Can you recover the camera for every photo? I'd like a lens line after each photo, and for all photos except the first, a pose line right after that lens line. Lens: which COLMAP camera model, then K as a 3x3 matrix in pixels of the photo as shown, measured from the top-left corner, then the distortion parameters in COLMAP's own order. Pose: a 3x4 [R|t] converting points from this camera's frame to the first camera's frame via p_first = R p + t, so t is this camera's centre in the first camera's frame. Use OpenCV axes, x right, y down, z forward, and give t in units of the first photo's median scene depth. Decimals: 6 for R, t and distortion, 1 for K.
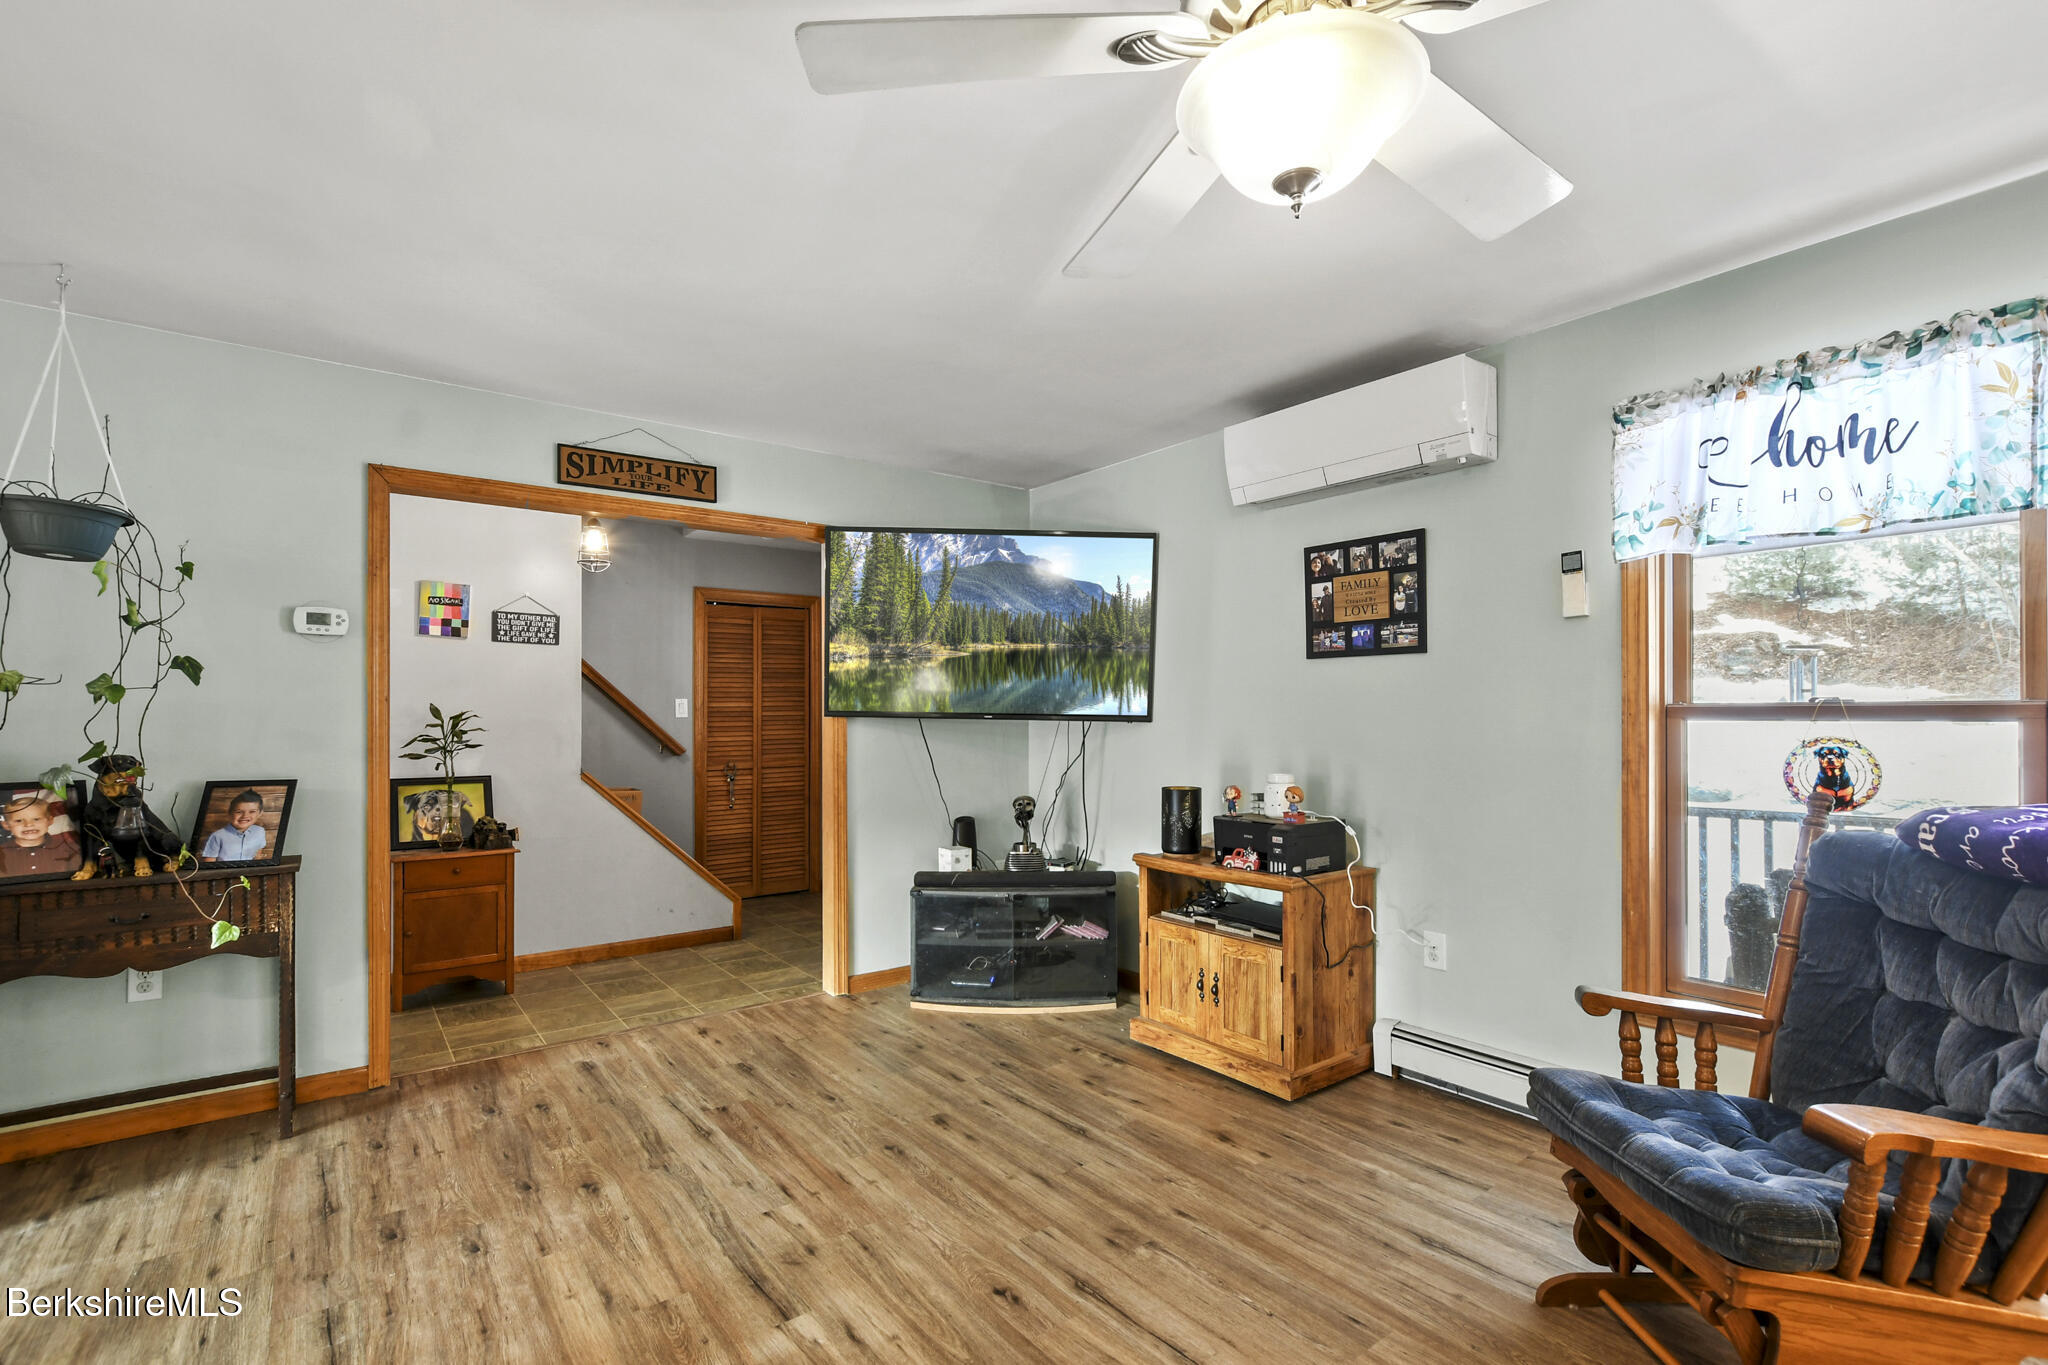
lens RADIAL K [[909.5, 0, 1015.6], [0, 909.5, 720.4], [0, 0, 1]] dist [-0.009202, 0.002324]
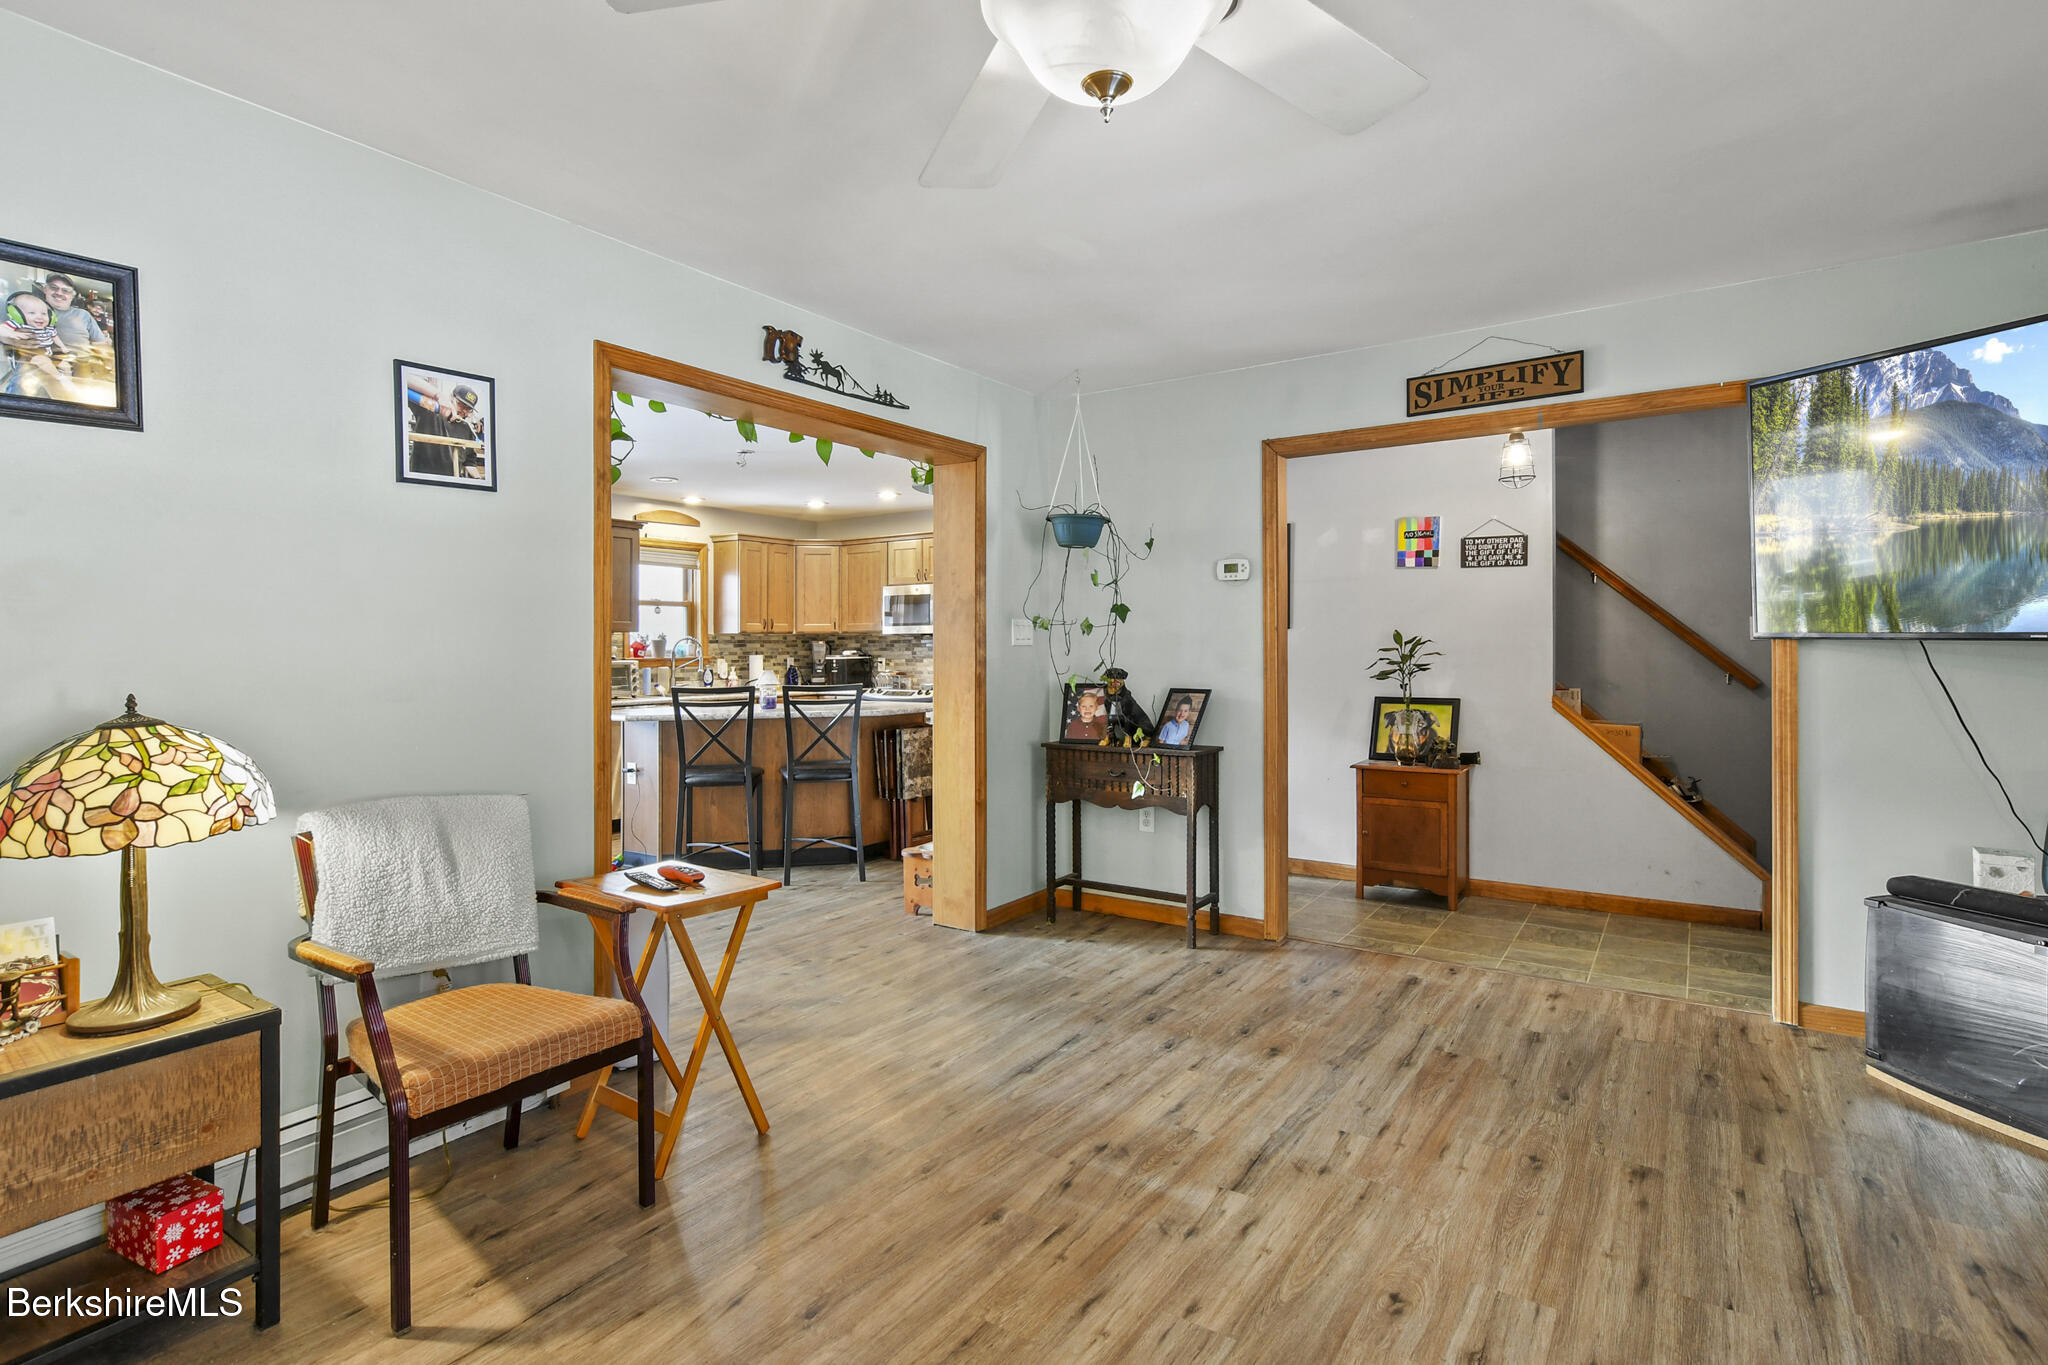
lens RADIAL K [[1015.1, 0, 1010.3], [0, 1015.1, 655.1], [0, 0, 1]] dist [-0.006779, 0.002829]
pose [[0.318184, 0.006925, -0.948004, 0.448279], [0.003817, 0.999956, 0.008585, -0.000176], [0.948021, -0.006350, 0.318143, 0.193658]]
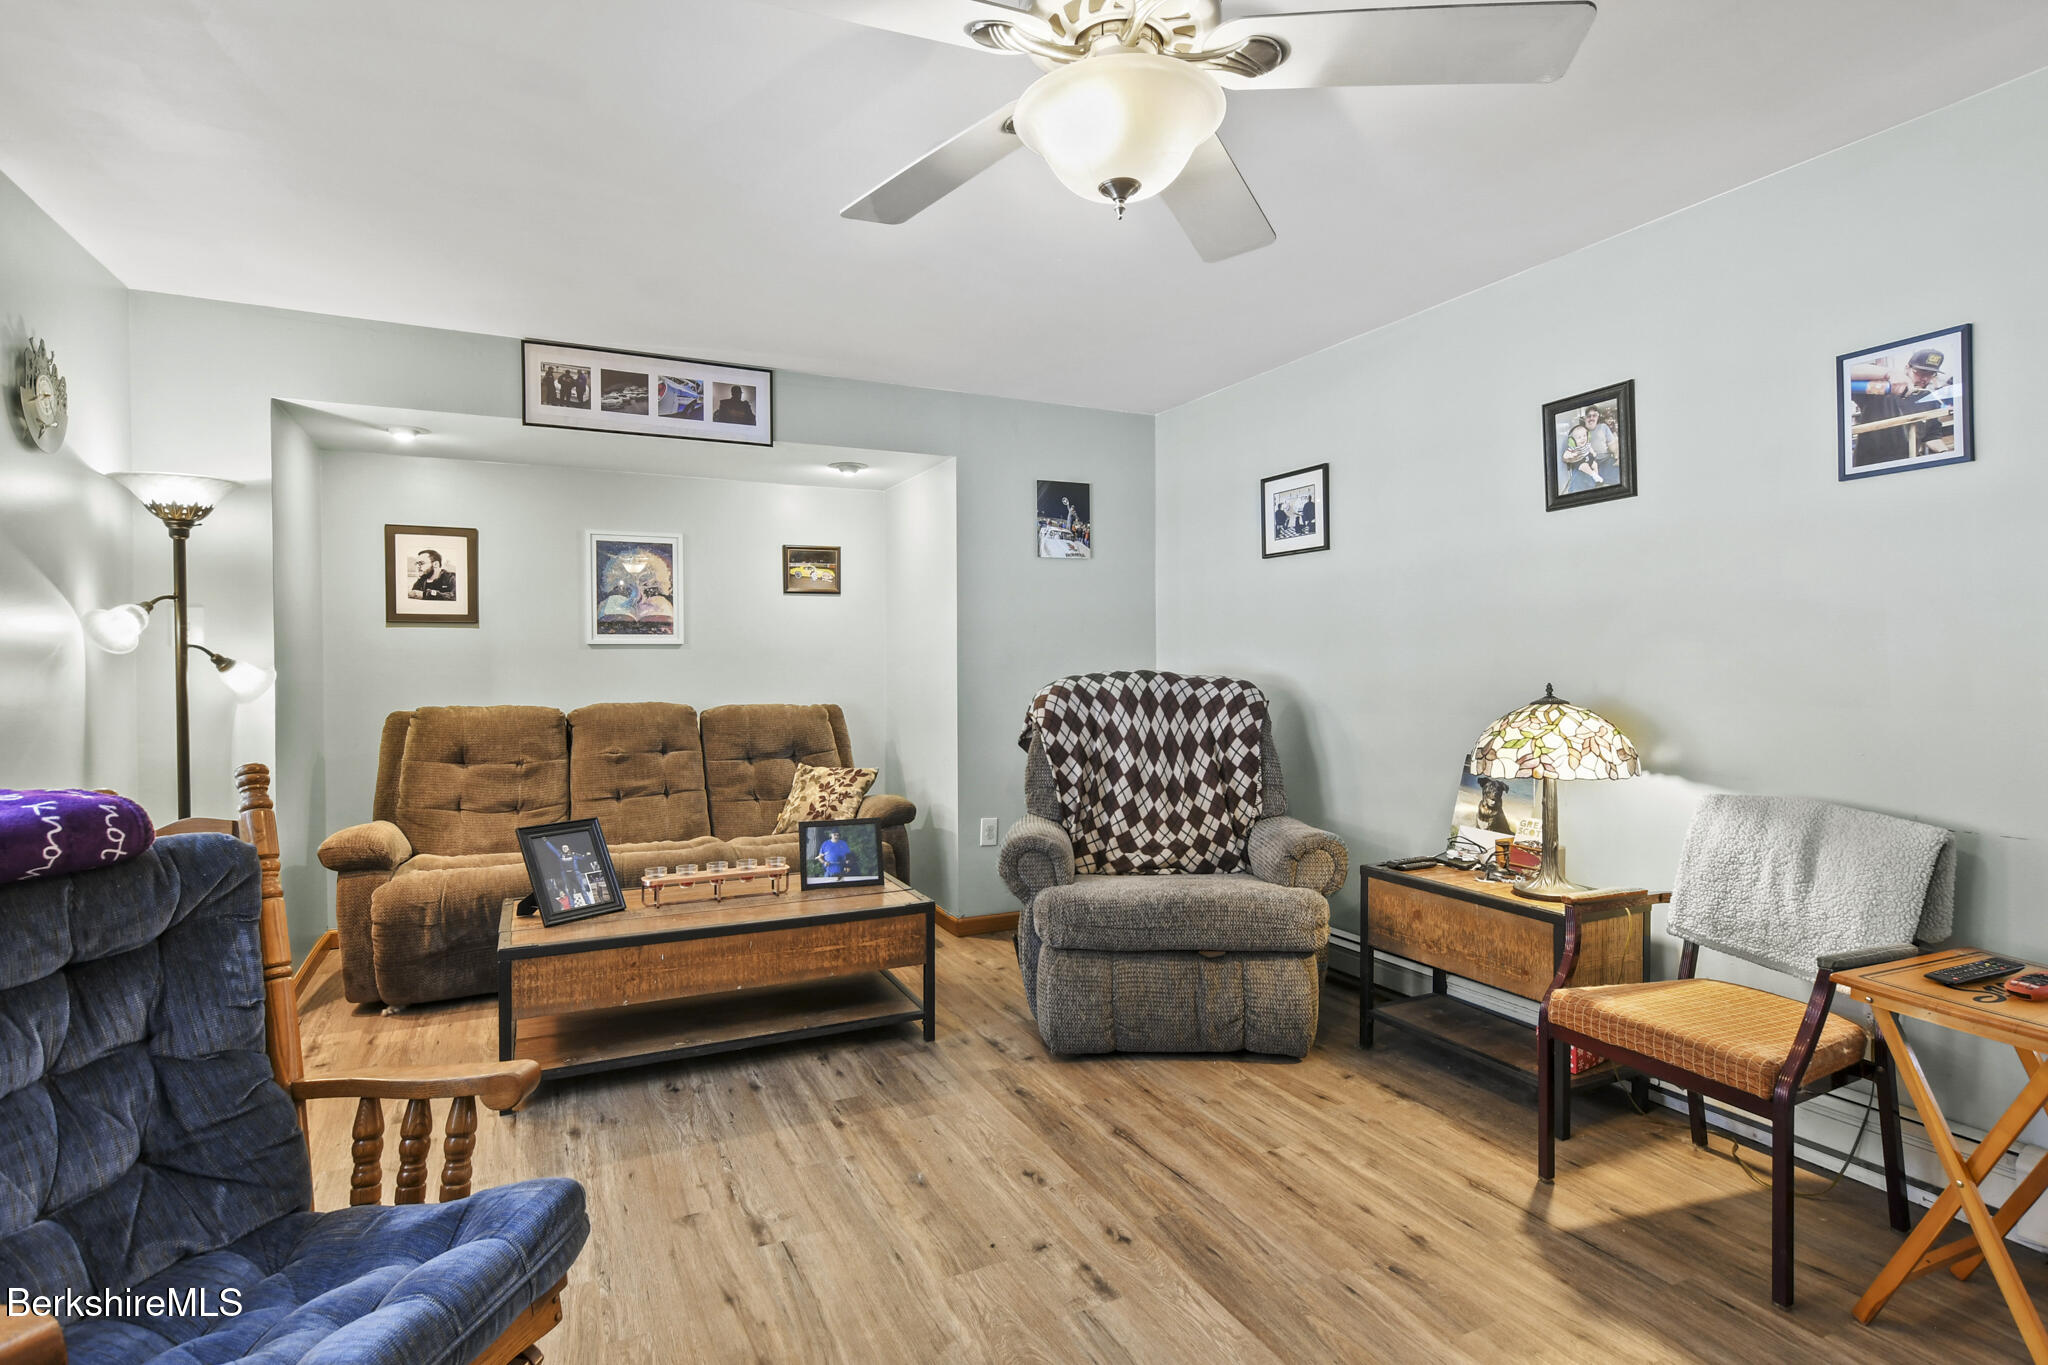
lens RADIAL K [[1015.1, 0, 1014.7], [0, 1015.1, 683.9], [0, 0, 1]] dist [-0.006779, 0.002829]
pose [[-0.978358, 0.000851, 0.206918, 0.060955], [0.006297, 0.999651, 0.025661, 0.000283], [-0.206824, 0.026409, -0.978022, 0.791956]]
